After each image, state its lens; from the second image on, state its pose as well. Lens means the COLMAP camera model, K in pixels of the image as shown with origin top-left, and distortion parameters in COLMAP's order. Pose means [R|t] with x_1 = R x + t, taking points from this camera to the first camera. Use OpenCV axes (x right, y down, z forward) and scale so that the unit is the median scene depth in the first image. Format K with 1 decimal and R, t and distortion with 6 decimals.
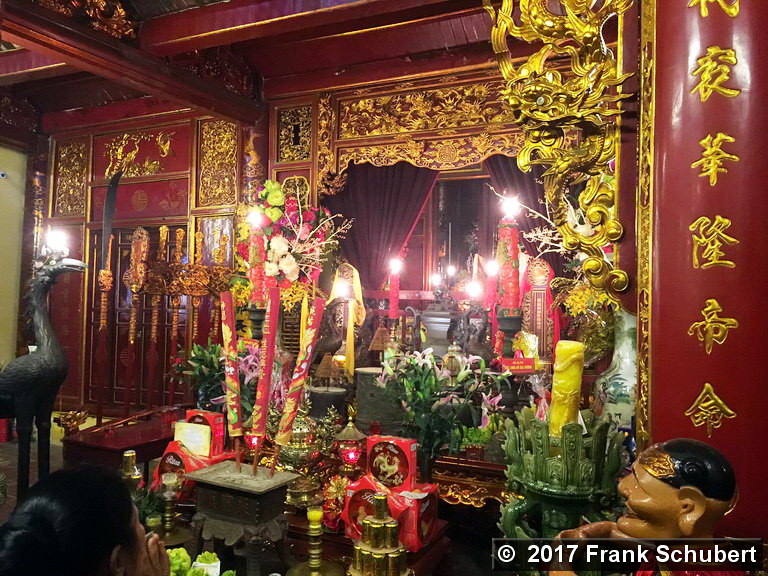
lens RADIAL K [[650.5, 0, 383.8], [0, 650.5, 287.4], [0, 0, 1]] dist [0.070490, -0.088336]
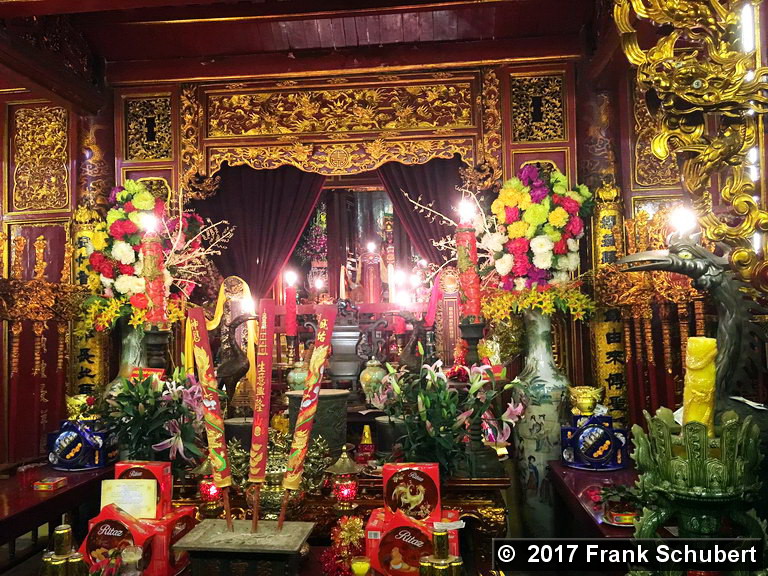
lens RADIAL K [[650.5, 0, 383.9], [0, 650.5, 288.1], [0, 0, 1]] dist [0.070490, -0.088336]
pose [[0.930278, -0.025087, 0.365996, -0.195018], [0.035455, 0.999137, -0.021635, 0.005602], [-0.365138, 0.033103, 0.930365, 0.103140]]
